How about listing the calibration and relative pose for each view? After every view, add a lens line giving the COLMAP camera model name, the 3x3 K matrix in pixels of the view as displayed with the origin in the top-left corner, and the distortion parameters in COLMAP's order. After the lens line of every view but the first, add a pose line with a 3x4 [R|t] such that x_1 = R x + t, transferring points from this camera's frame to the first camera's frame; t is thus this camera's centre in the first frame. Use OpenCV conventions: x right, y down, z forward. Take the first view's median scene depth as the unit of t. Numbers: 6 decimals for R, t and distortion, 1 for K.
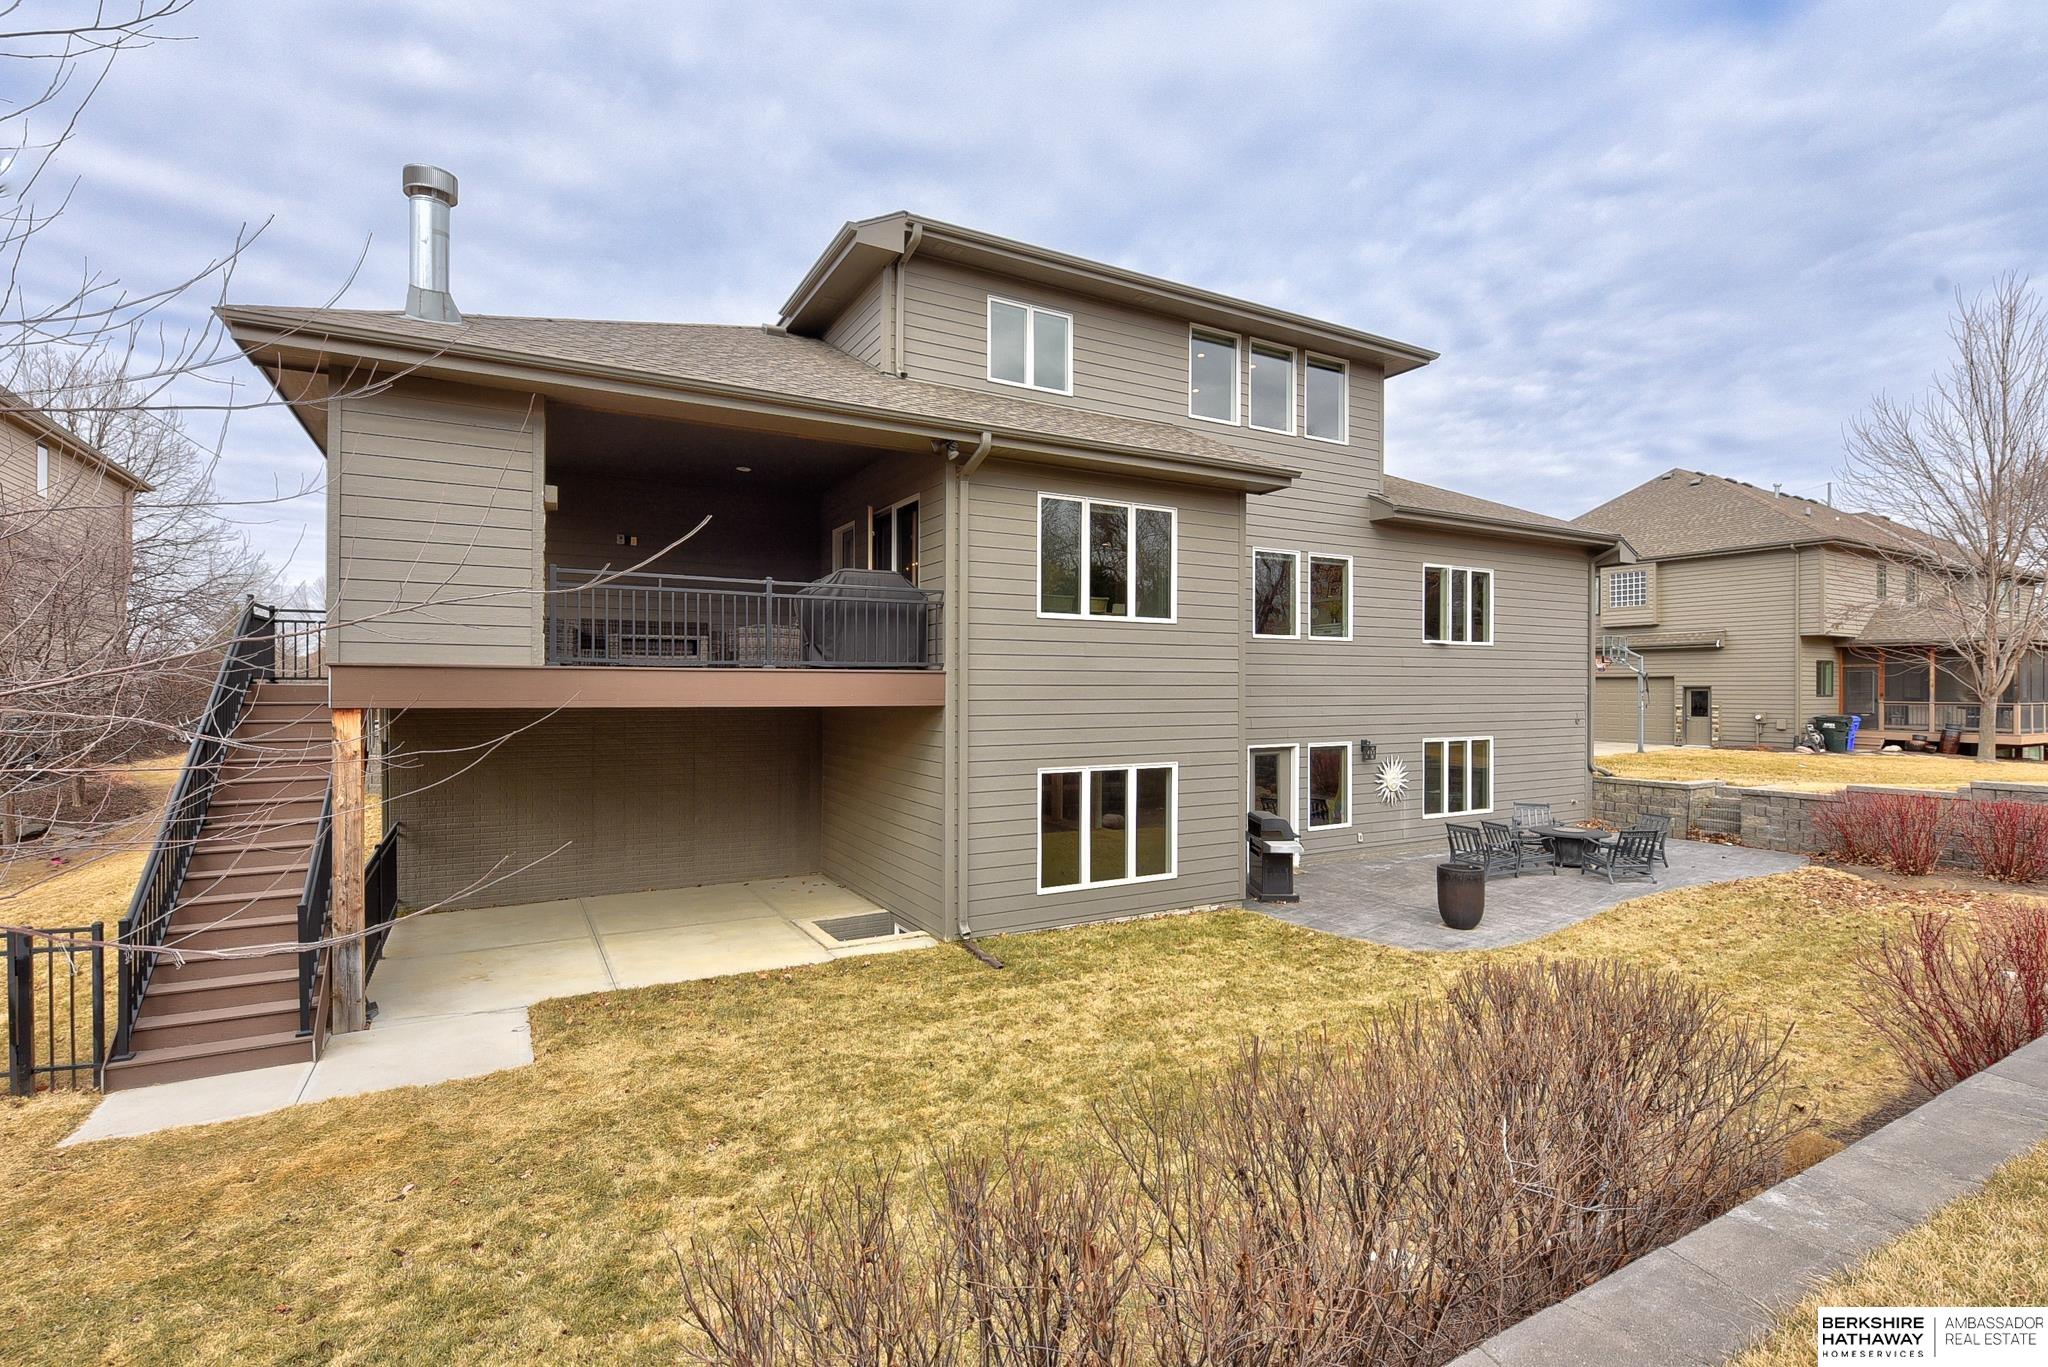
lens RADIAL K [[941.5, 0, 1024.0], [0, 941.5, 683.5], [0, 0, 1]] dist [-0.001259, -0.000109]
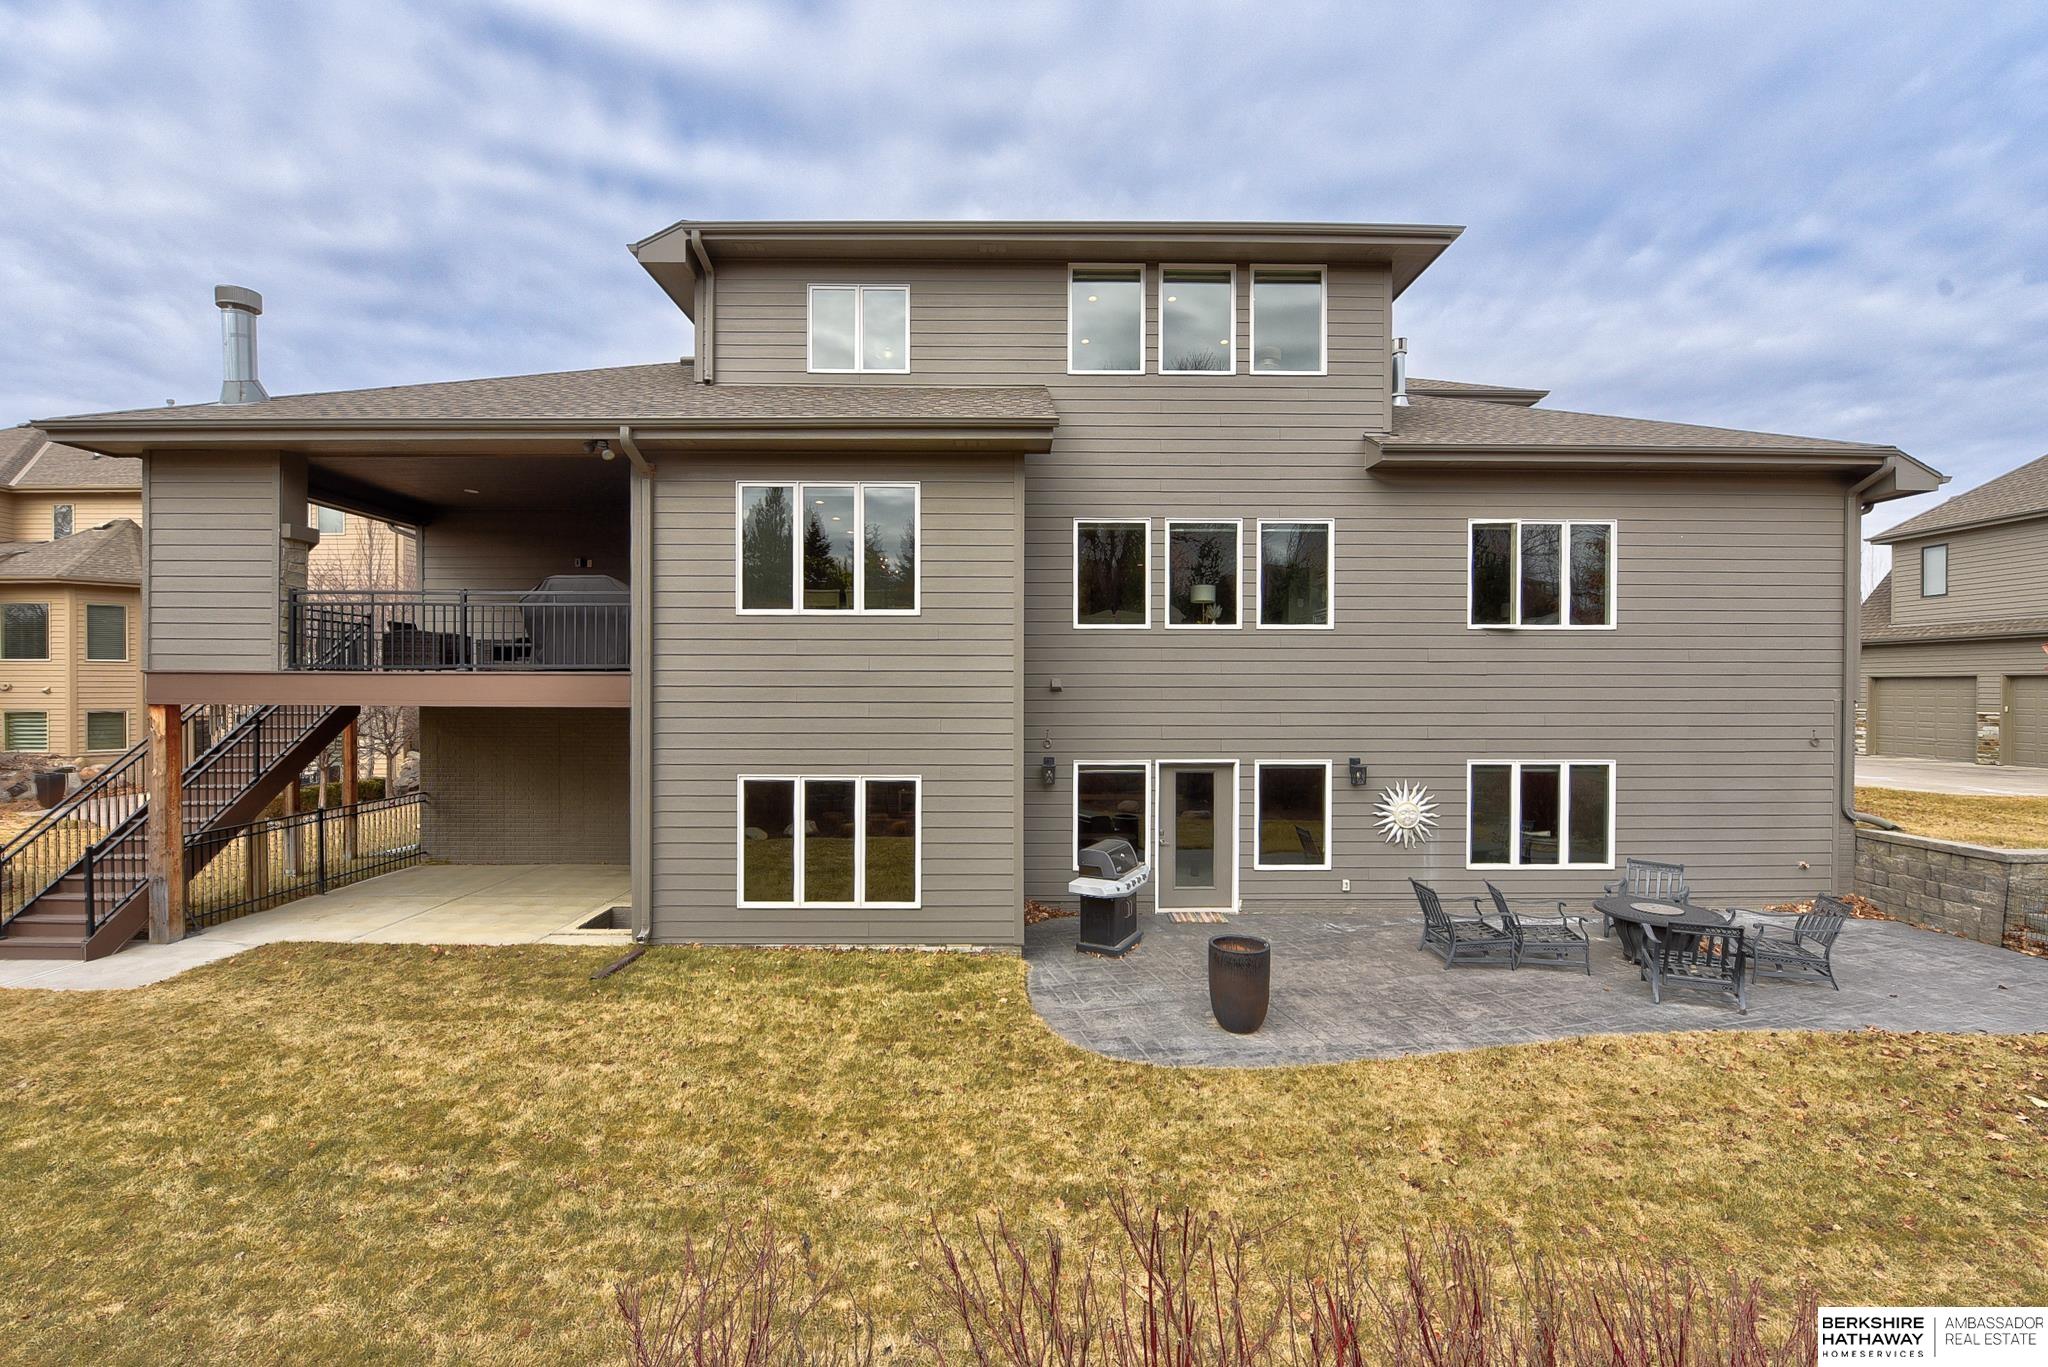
lens RADIAL K [[865.0, 0, 1022.9], [0, 865.0, 693.9], [0, 0, 1]] dist [-0.015956, 0.000100]
pose [[0.875599, 0.003762, -0.483024, 0.611167], [0.000747, 0.999958, 0.009142, 0.001306], [0.483038, -0.008365, 0.875559, 0.341315]]
